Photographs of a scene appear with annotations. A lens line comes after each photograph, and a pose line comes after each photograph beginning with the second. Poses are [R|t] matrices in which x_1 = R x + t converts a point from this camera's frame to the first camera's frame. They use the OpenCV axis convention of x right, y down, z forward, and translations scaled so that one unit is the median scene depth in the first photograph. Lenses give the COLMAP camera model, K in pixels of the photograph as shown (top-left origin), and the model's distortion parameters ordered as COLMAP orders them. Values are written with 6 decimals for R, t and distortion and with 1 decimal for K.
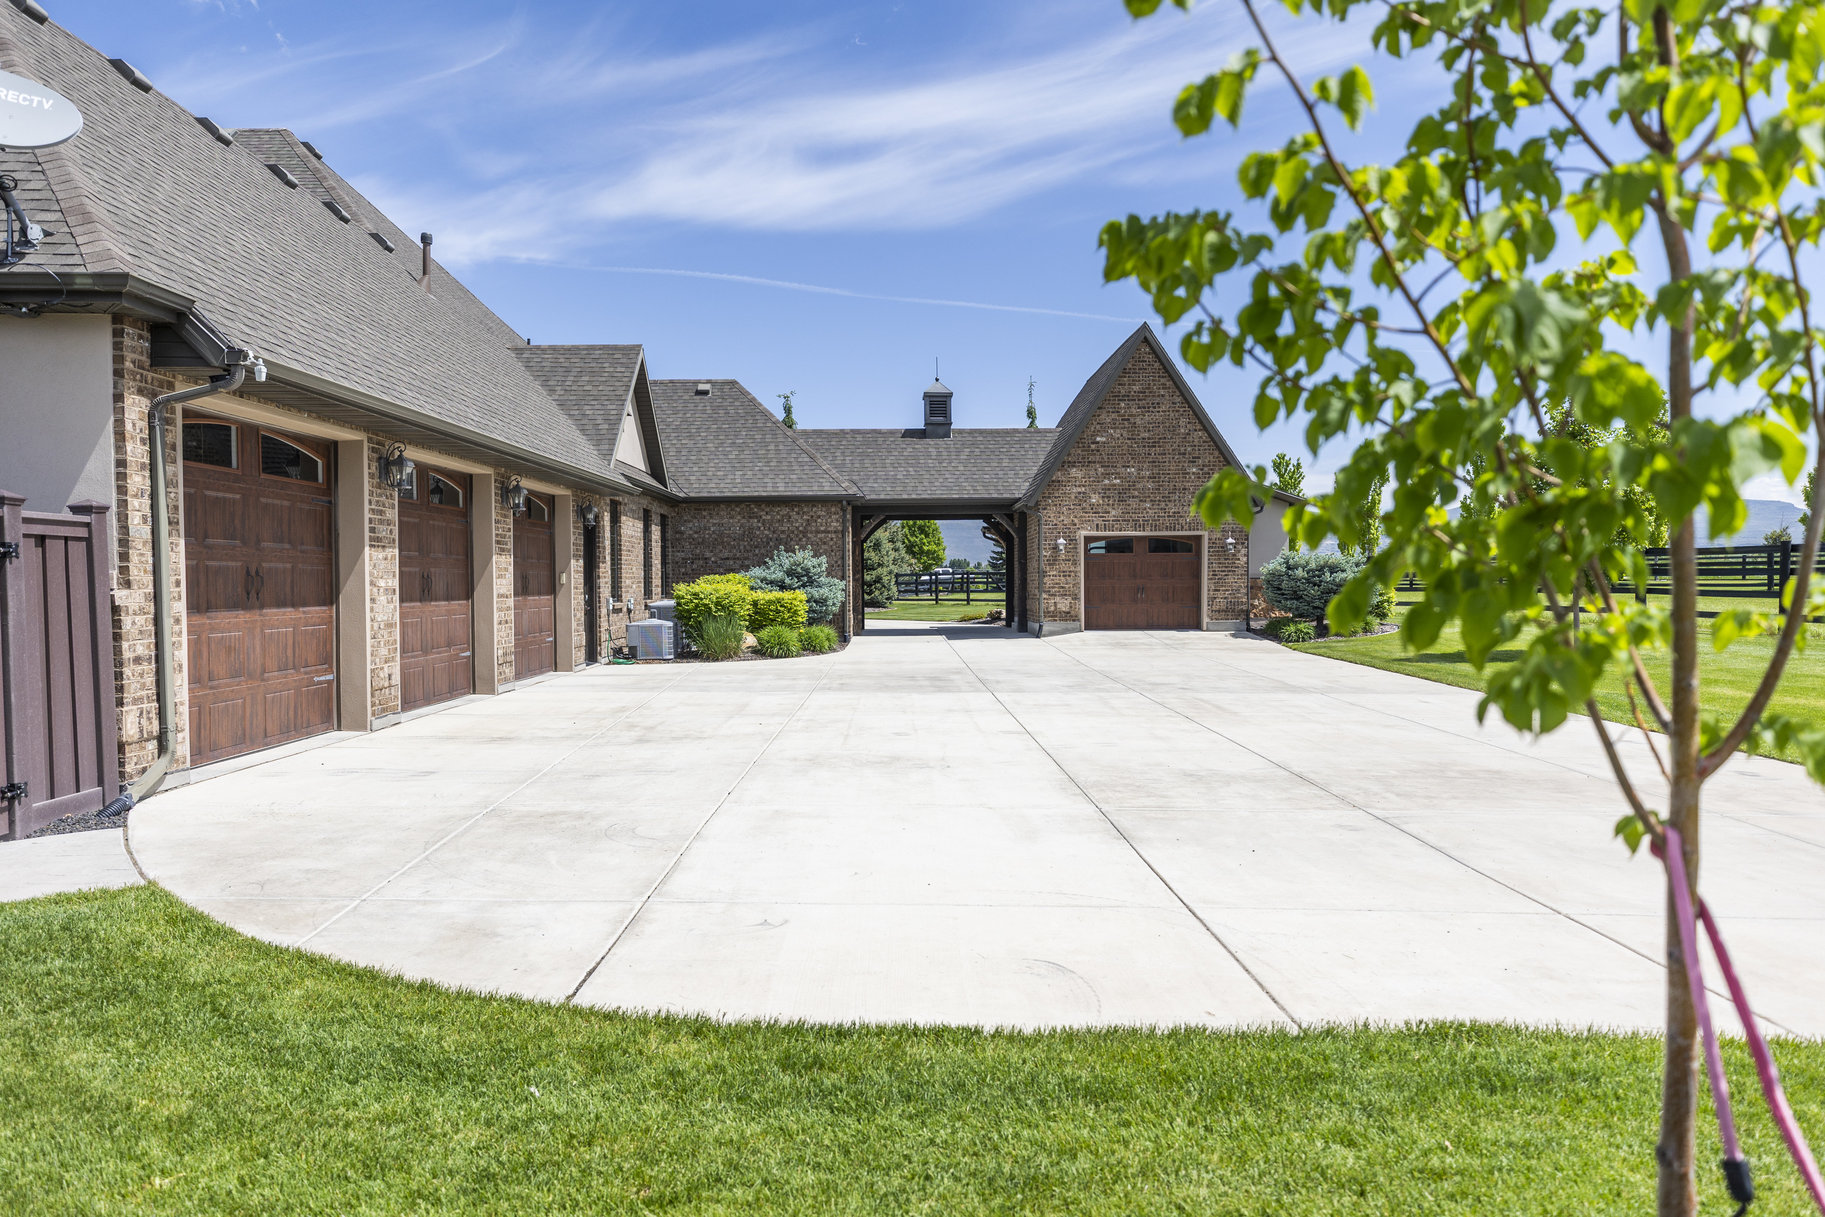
lens RADIAL K [[1097.9, 0, 909.4], [0, 1097.9, 613.9], [0, 0, 1]] dist [0.022853, 0.001524]
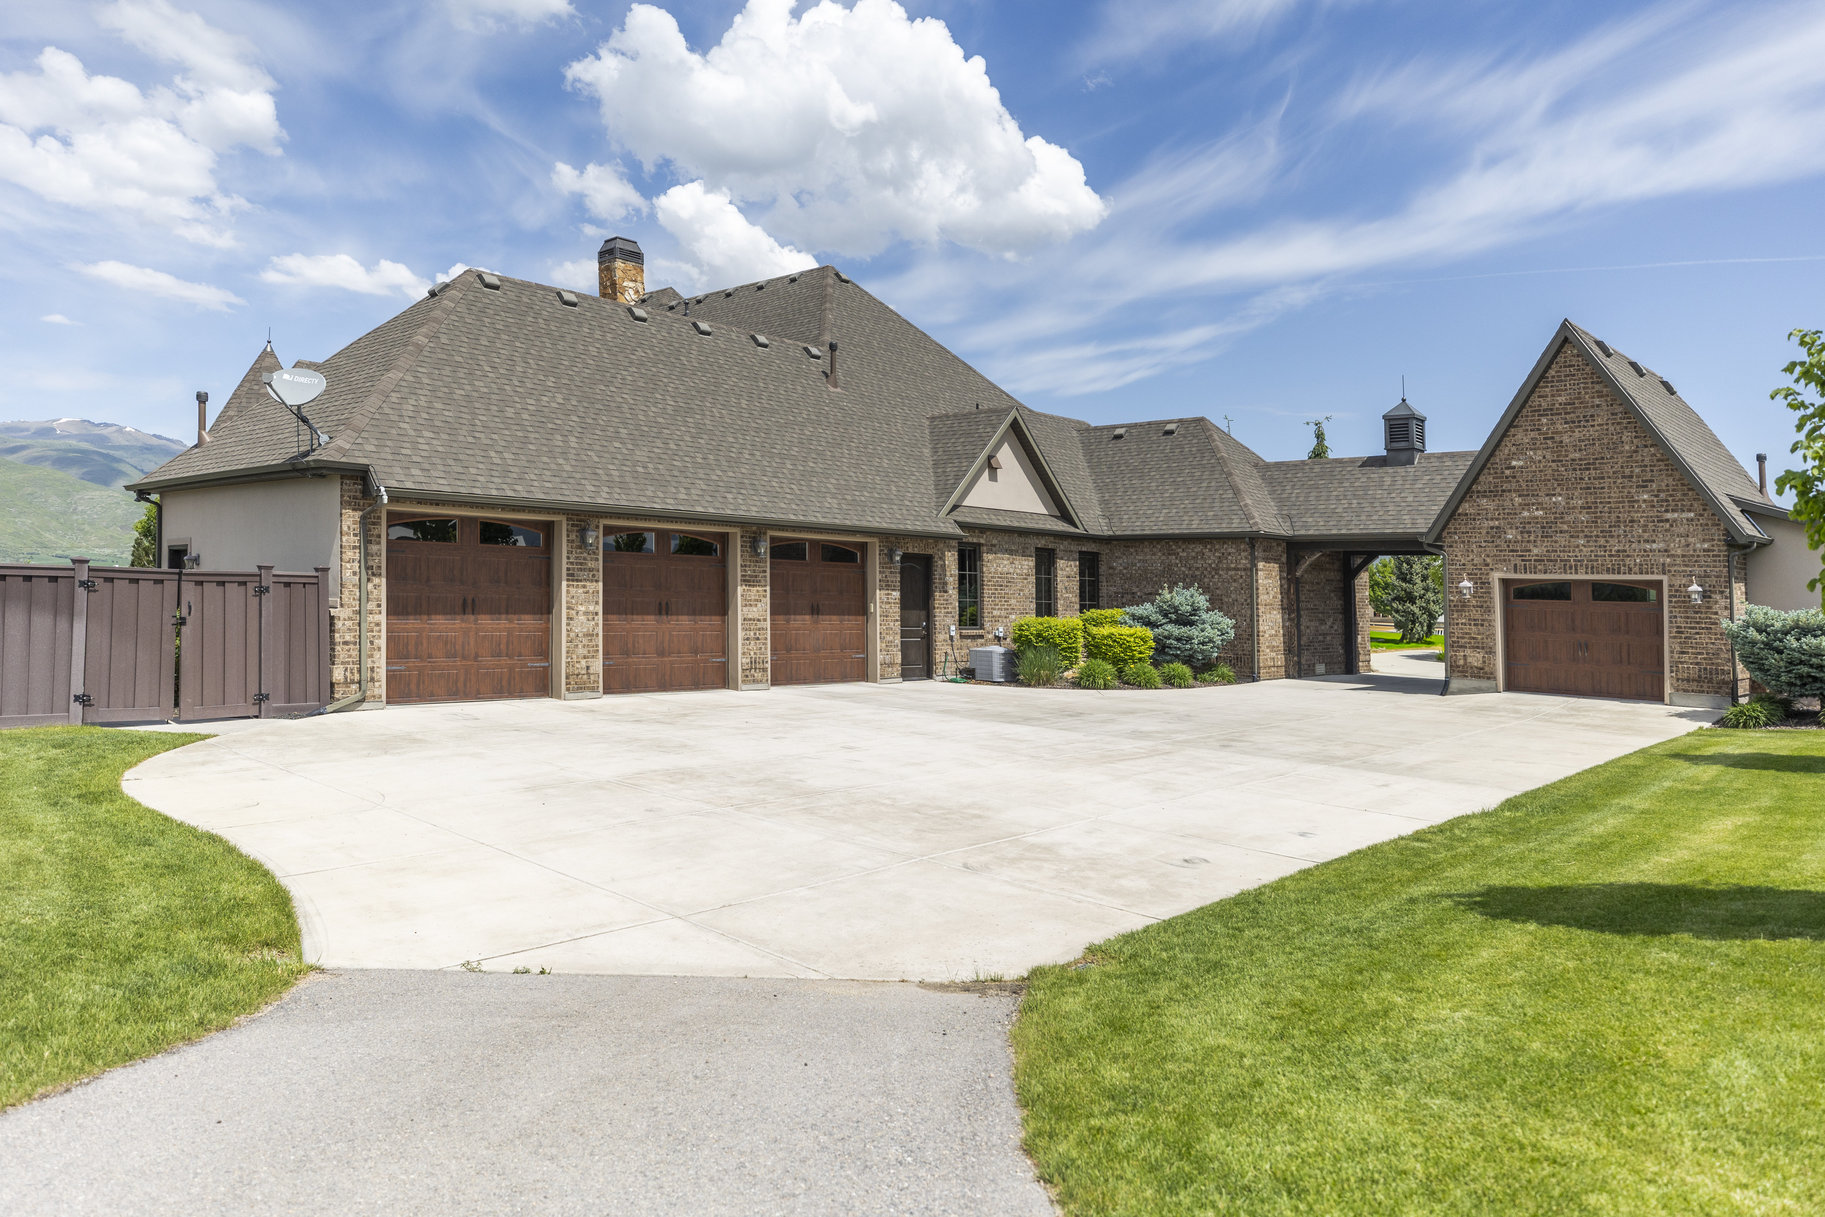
lens RADIAL K [[1181.1, 0, 933.8], [0, 1181.1, 633.5], [0, 0, 1]] dist [-0.012626, 0.016823]
pose [[0.730649, 0.050180, -0.680907, 0.563828], [-0.053805, 0.998426, 0.015844, -0.024471], [0.680630, 0.025060, 0.732199, 0.056097]]
